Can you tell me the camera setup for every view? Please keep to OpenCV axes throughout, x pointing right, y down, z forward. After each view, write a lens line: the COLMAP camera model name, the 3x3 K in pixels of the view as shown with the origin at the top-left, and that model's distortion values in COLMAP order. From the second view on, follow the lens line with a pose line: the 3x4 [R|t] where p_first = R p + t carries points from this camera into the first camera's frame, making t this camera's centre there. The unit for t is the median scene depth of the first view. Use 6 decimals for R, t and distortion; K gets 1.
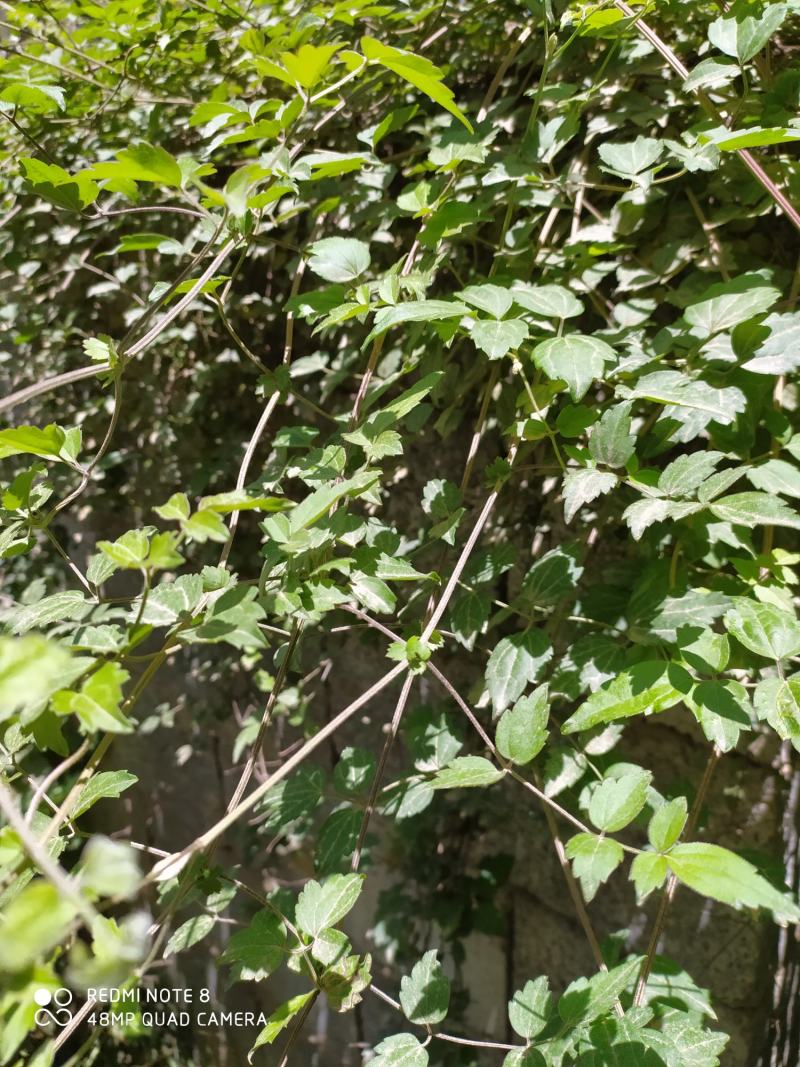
lens RADIAL K [[830.2, 0, 377.8], [0, 830.2, 554.8], [0, 0, 1]] dist [0.018895, -0.032562]
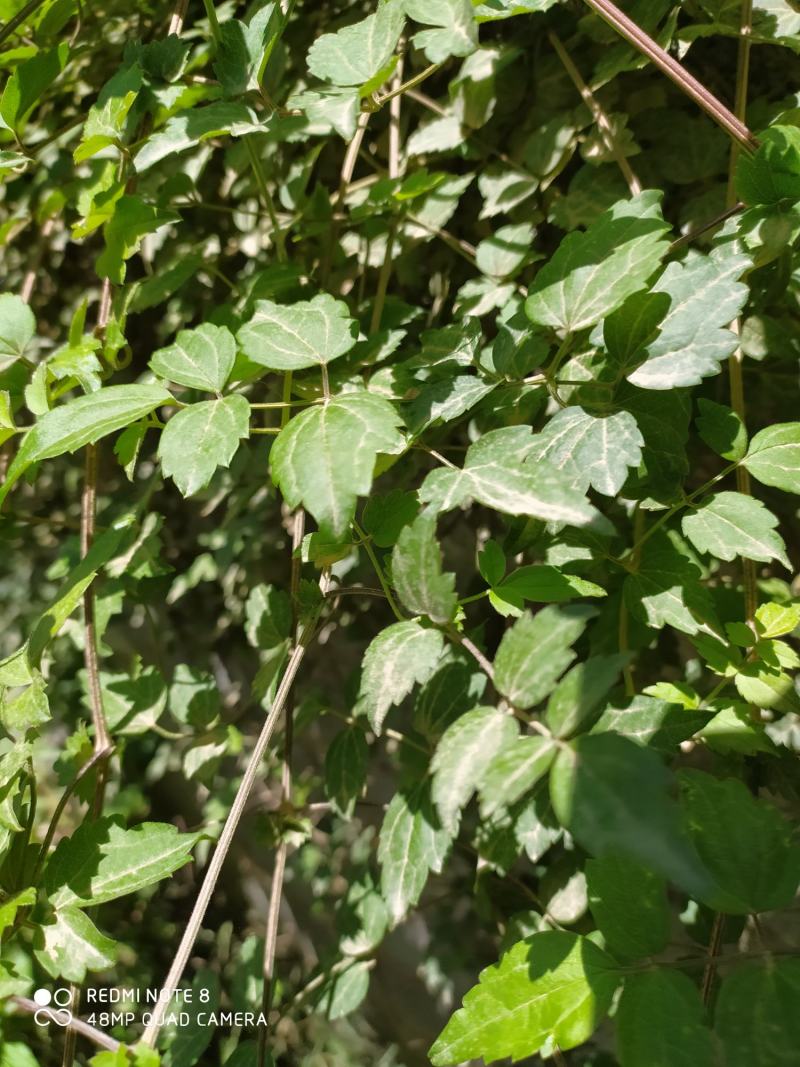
lens RADIAL K [[830.2, 0, 403.3], [0, 830.2, 525.2], [0, 0, 1]] dist [0.018895, -0.032562]
pose [[0.971078, -0.224920, -0.080113, 0.265832], [0.233434, 0.964857, 0.120664, -0.204165], [0.050158, -0.135876, 0.989455, 0.343107]]
